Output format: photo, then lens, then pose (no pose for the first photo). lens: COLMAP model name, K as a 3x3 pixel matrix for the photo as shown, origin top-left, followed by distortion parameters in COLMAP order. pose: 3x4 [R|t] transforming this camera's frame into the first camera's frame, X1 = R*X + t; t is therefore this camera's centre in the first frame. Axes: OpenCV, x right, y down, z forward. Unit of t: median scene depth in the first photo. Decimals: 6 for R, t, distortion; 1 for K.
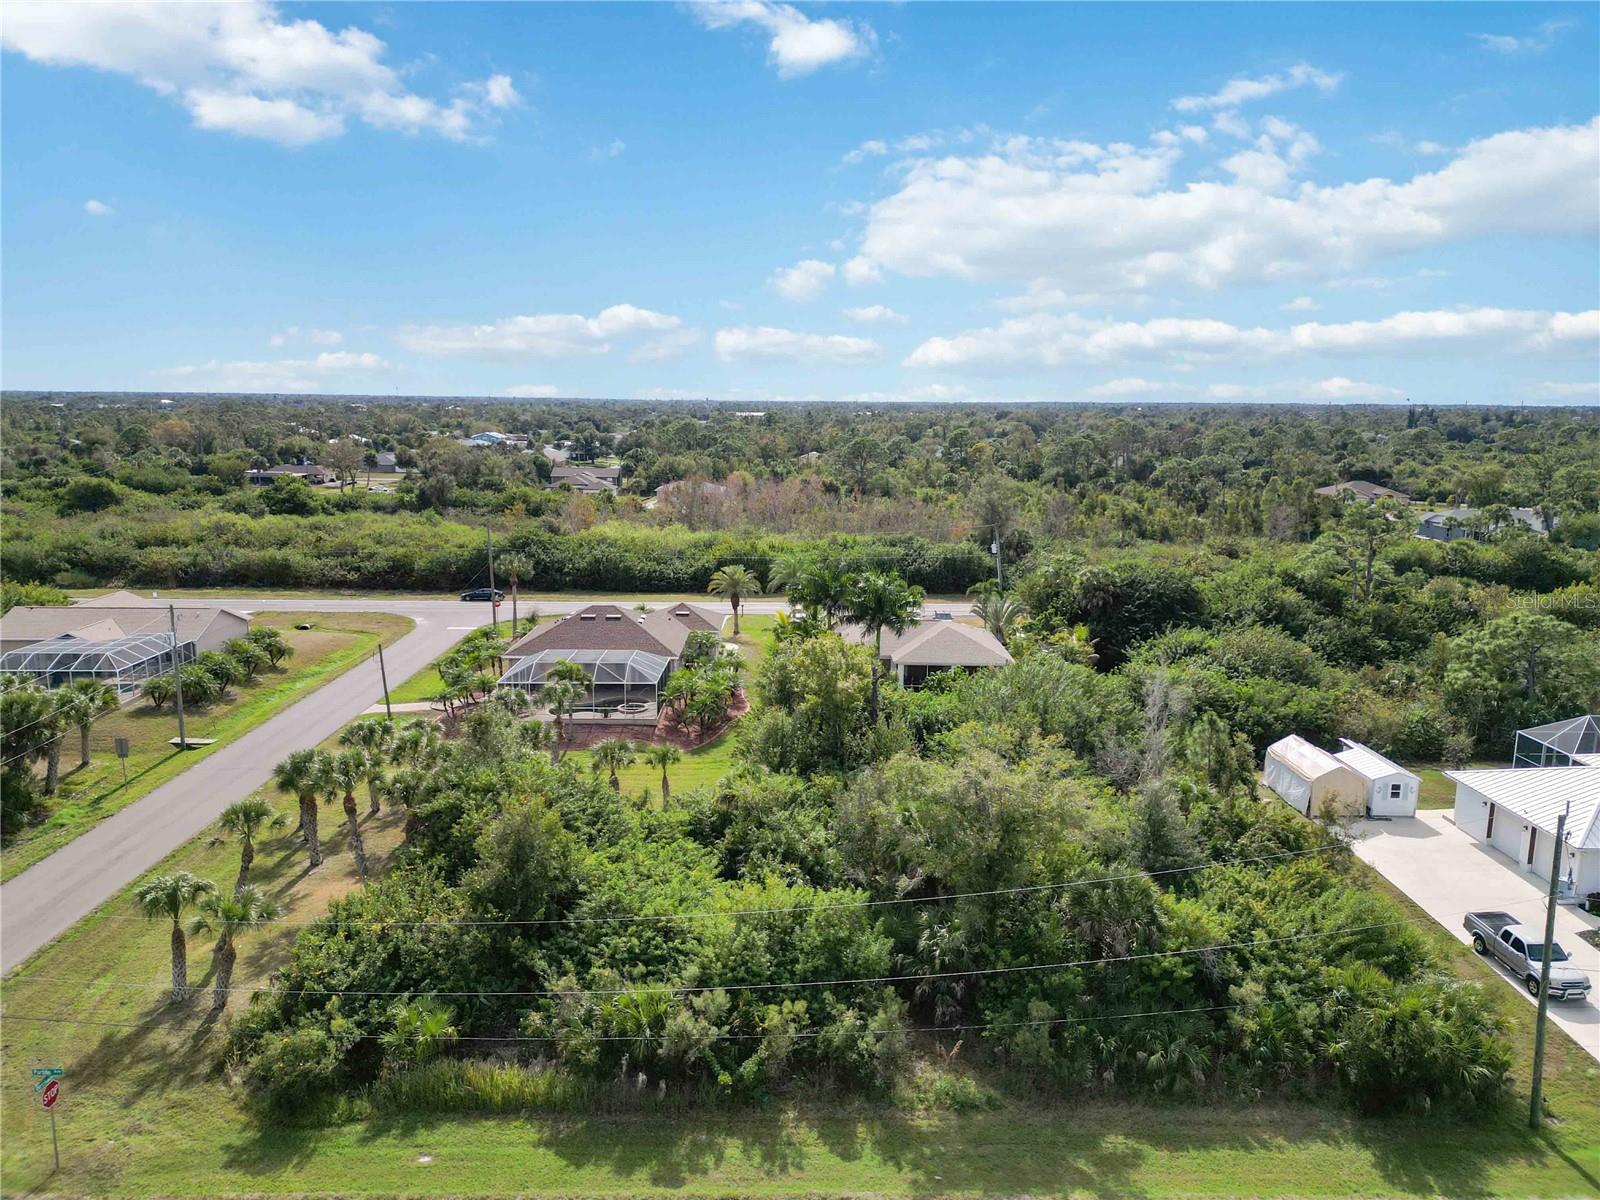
lens RADIAL K [[1118.7, 0, 796.8], [0, 1118.7, 601.6], [0, 0, 1]] dist [0.074936, -0.069445]
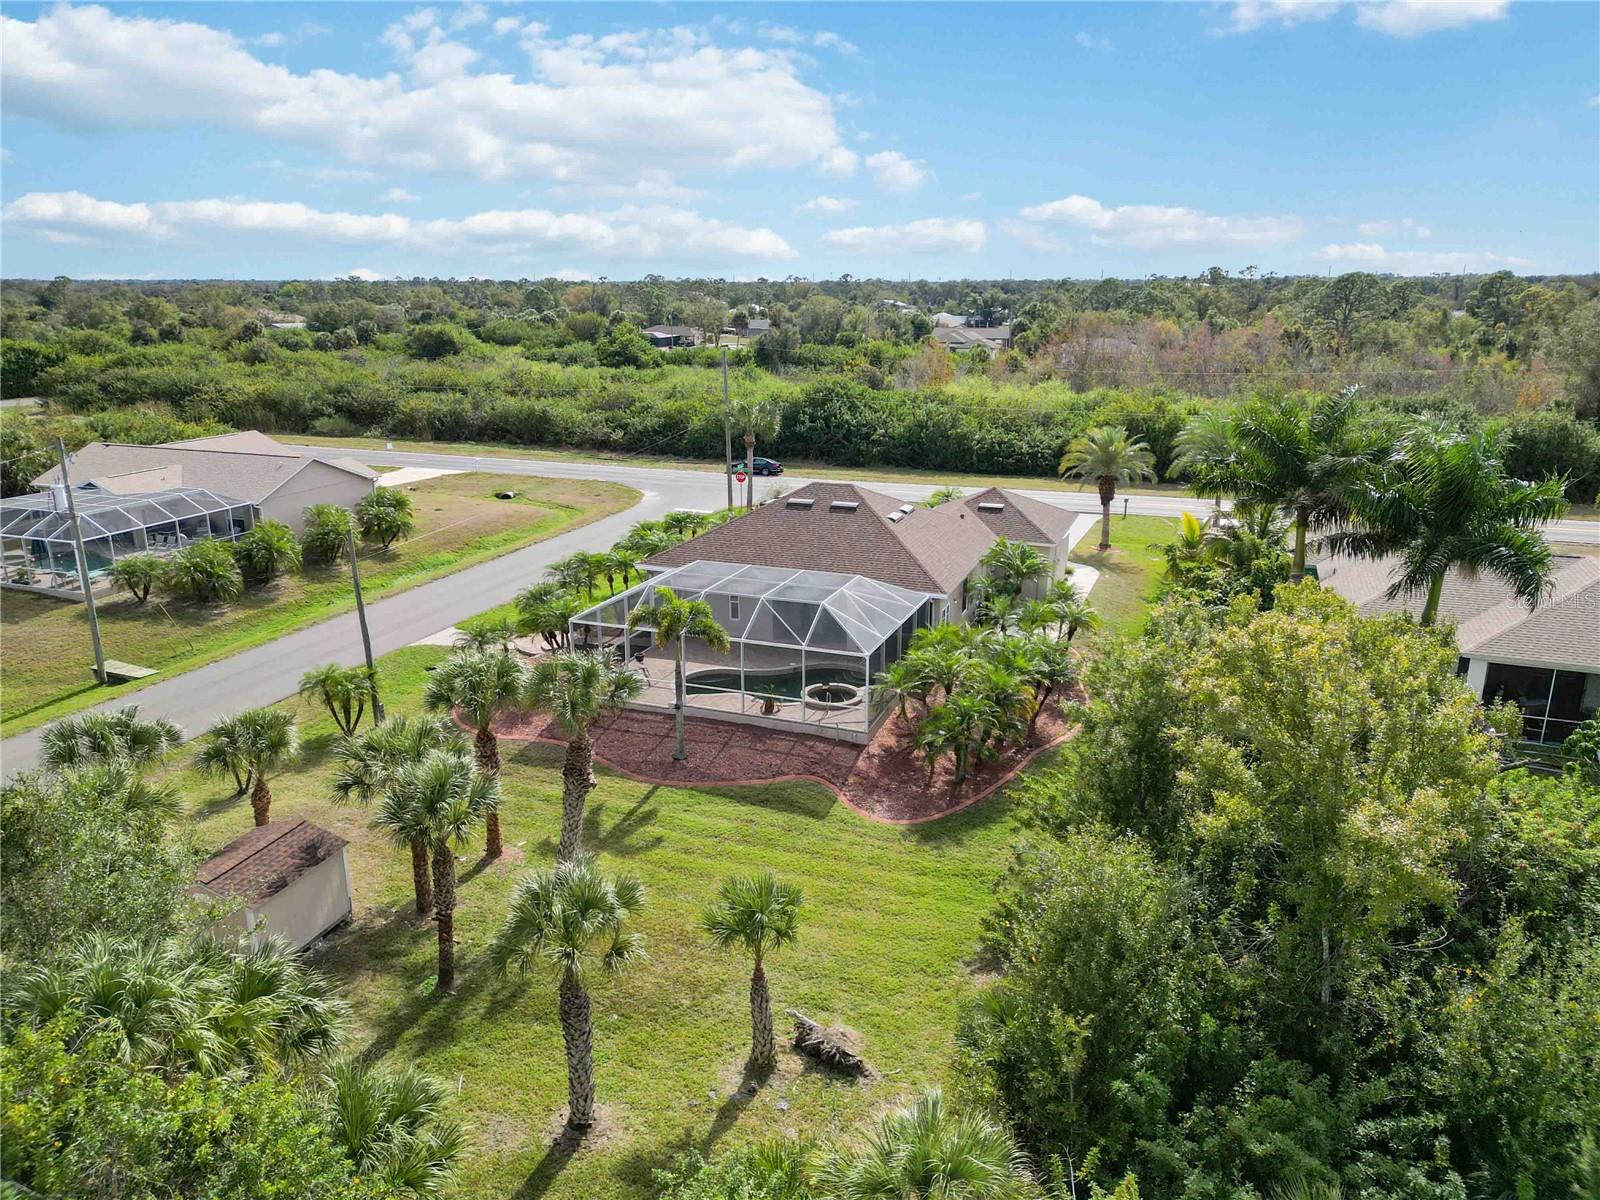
lens RADIAL K [[1118.7, 0, 796.8], [0, 1118.7, 601.6], [0, 0, 1]] dist [0.074936, -0.069445]
pose [[0.932926, 0.088159, -0.349109, 0.002617], [-0.054012, 0.992857, 0.106385, 0.002991], [0.355994, -0.080393, 0.931024, 0.405006]]
